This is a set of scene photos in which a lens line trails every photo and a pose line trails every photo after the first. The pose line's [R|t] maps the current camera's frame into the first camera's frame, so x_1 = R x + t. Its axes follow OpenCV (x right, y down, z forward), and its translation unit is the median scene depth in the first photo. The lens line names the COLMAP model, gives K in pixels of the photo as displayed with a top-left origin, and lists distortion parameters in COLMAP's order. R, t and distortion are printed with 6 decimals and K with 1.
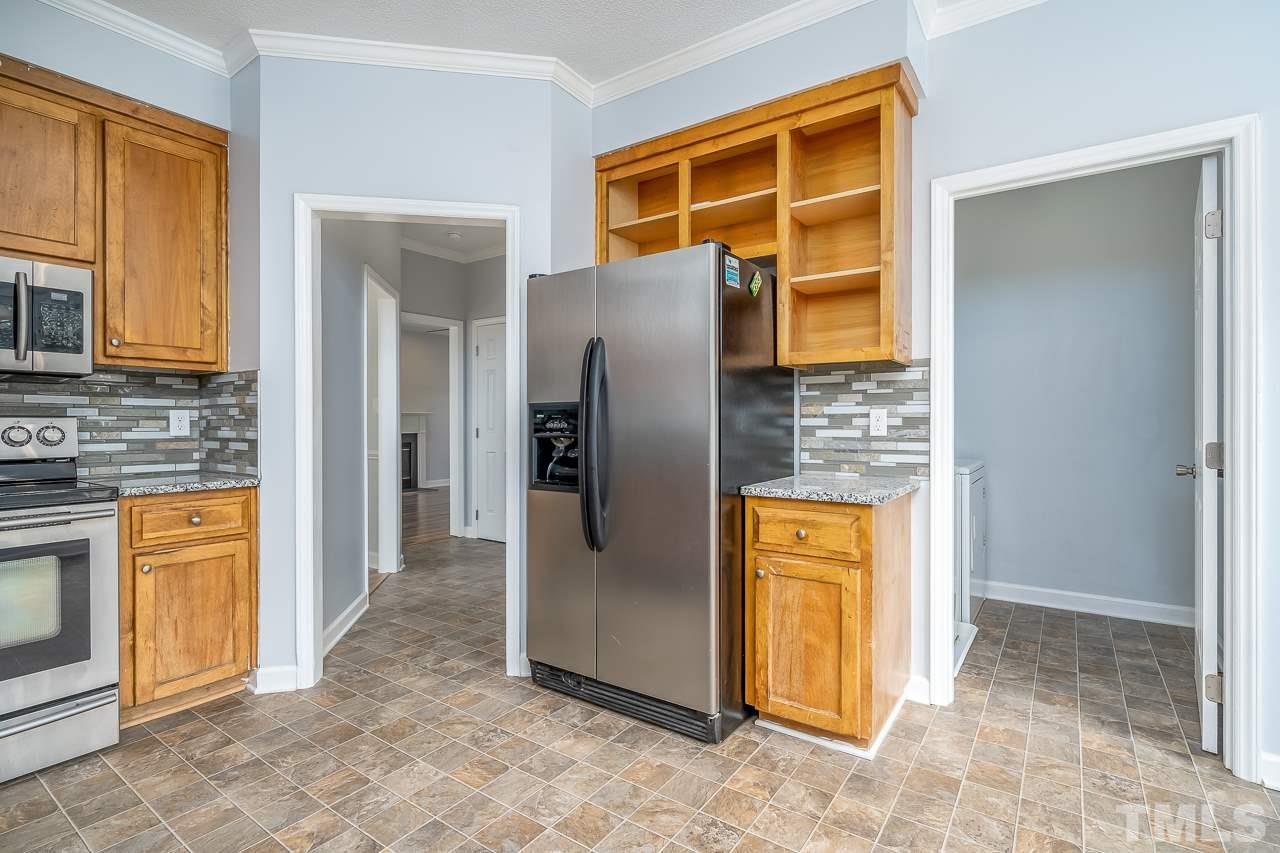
lens RADIAL K [[605.3, 0, 639.8], [0, 605.3, 421.4], [0, 0, 1]] dist [0.000045, 0.000093]
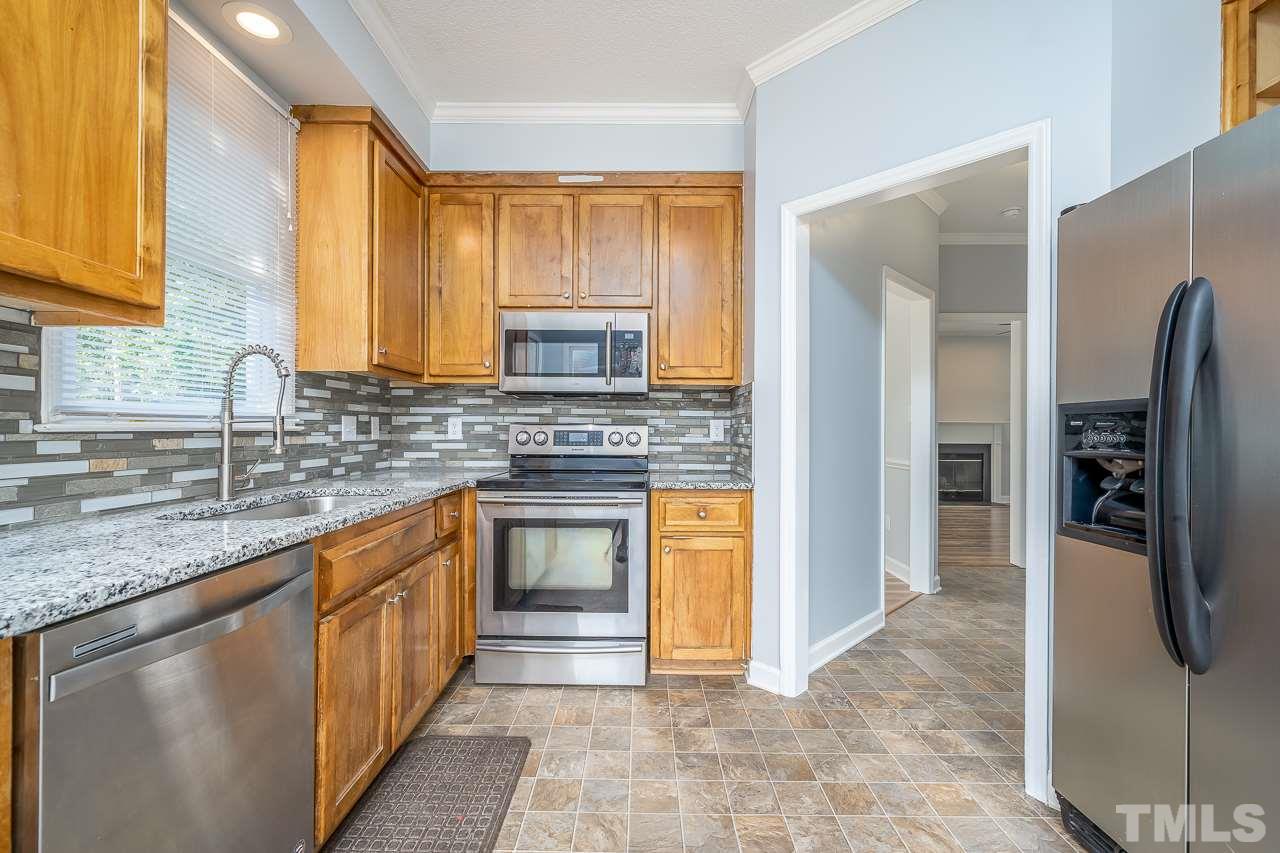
lens RADIAL K [[541.7, 0, 638.9], [0, 541.7, 427.7], [0, 0, 1]] dist [-0.002166, 0.000152]
pose [[0.571295, 0.002740, -0.820740, 0.041883], [-0.007890, 0.999967, -0.002154, 0.000942], [0.820707, 0.007706, 0.571298, 0.295935]]
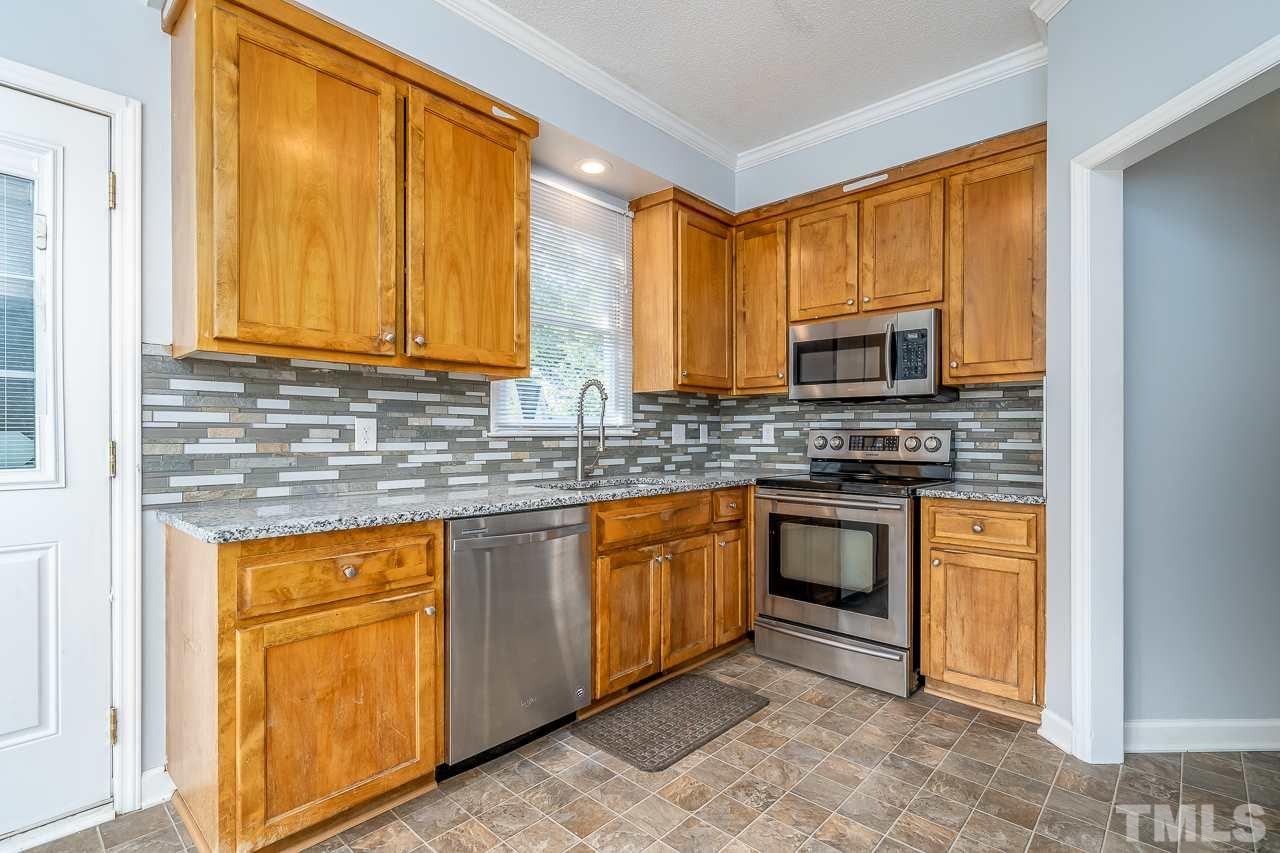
lens RADIAL K [[602.1, 0, 639.3], [0, 602.1, 435.3], [0, 0, 1]] dist [0.000969, 0.000276]
pose [[-0.131894, 0.004772, -0.991252, 0.345413], [-0.001807, 0.999986, 0.005054, -0.000133], [0.991262, 0.002458, -0.131884, 0.535734]]
